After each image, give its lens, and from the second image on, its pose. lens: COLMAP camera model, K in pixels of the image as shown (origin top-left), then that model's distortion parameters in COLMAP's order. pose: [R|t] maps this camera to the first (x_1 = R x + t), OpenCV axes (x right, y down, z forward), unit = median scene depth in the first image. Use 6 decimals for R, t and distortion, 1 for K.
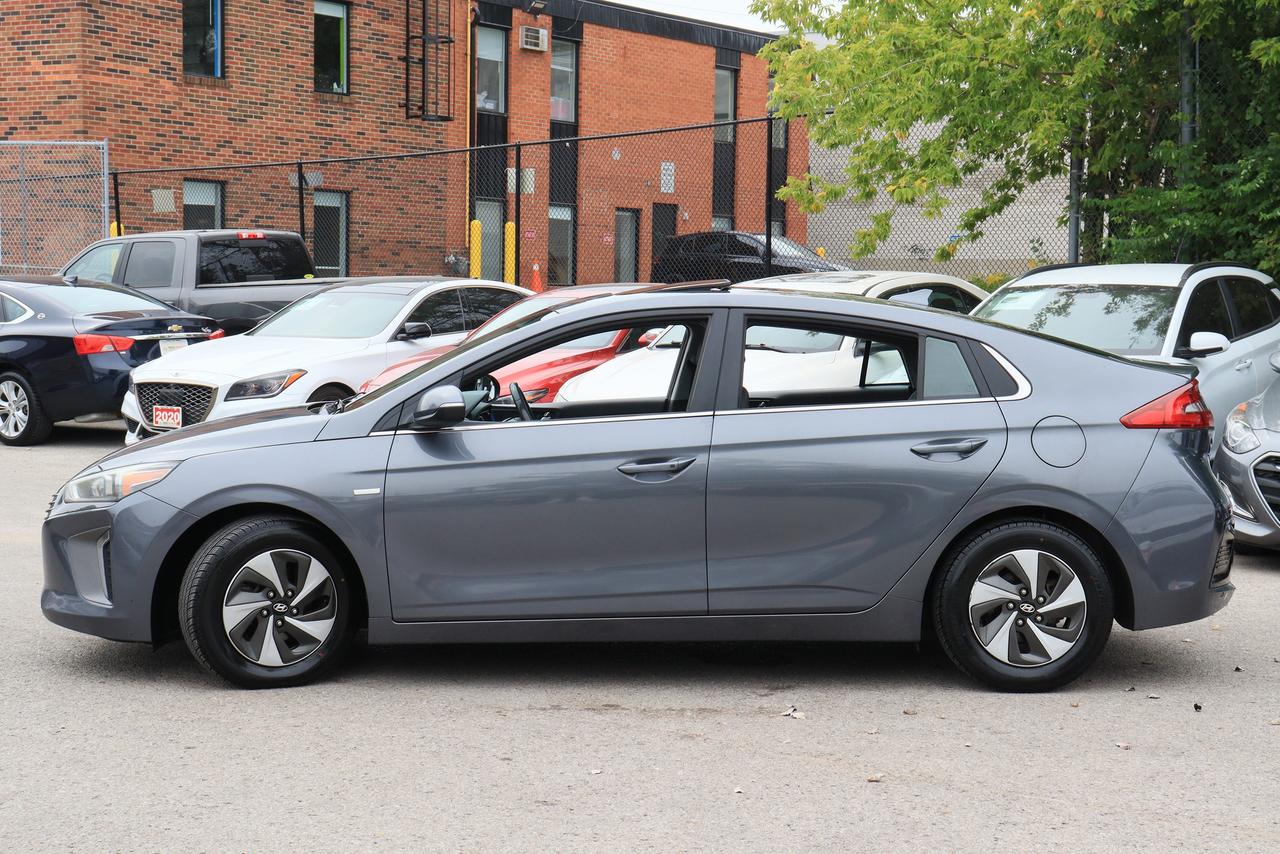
lens RADIAL K [[2147.7, 0, 640.0], [0, 2147.7, 427.0], [0, 0, 1]] dist [0.071764, 0.838841]
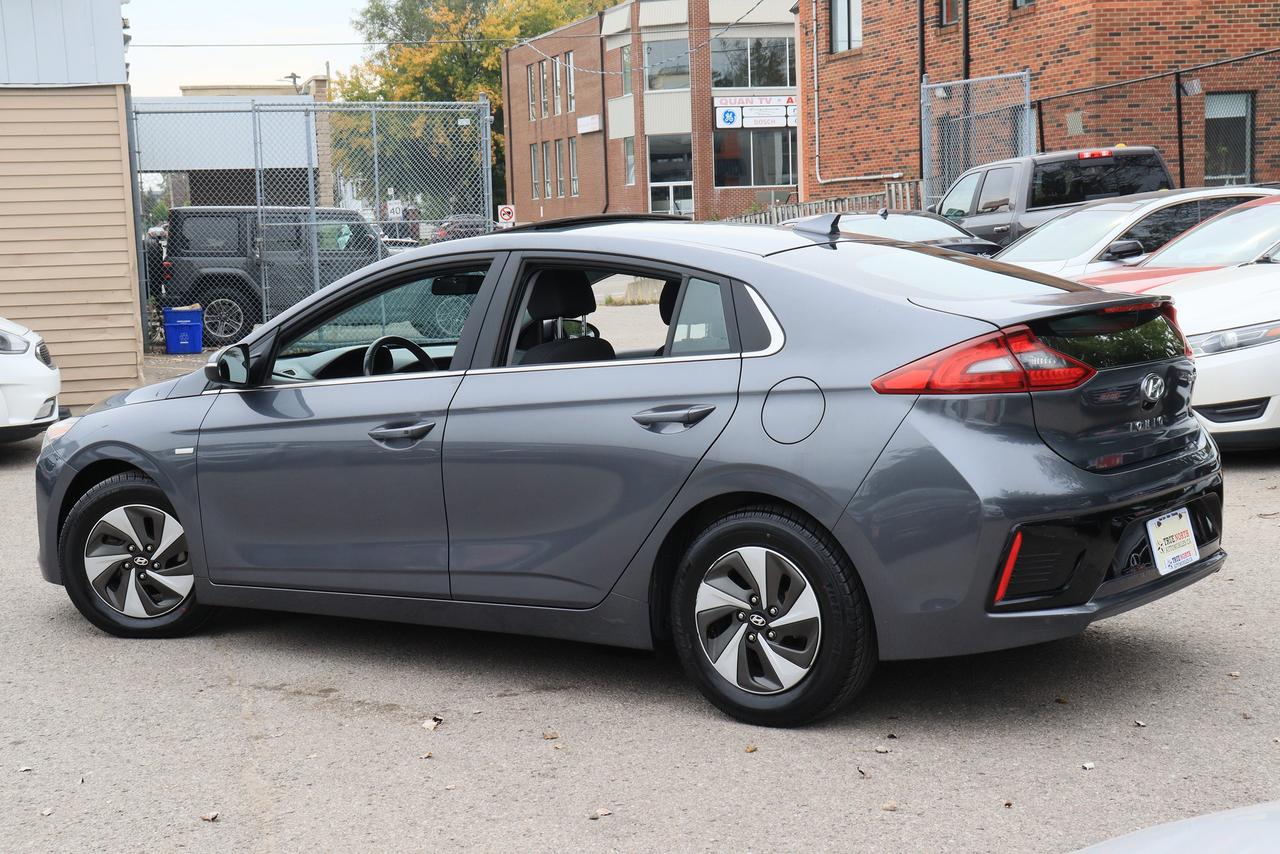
lens RADIAL K [[1940.5, 0, 640.0], [0, 1940.5, 427.0], [0, 0, 1]] dist [0.143352, 0.167975]
pose [[0.775160, 0.020966, -0.631417, 0.594371], [0.010964, 0.998852, 0.046627, -0.020419], [0.631670, -0.043066, 0.774040, 0.423863]]
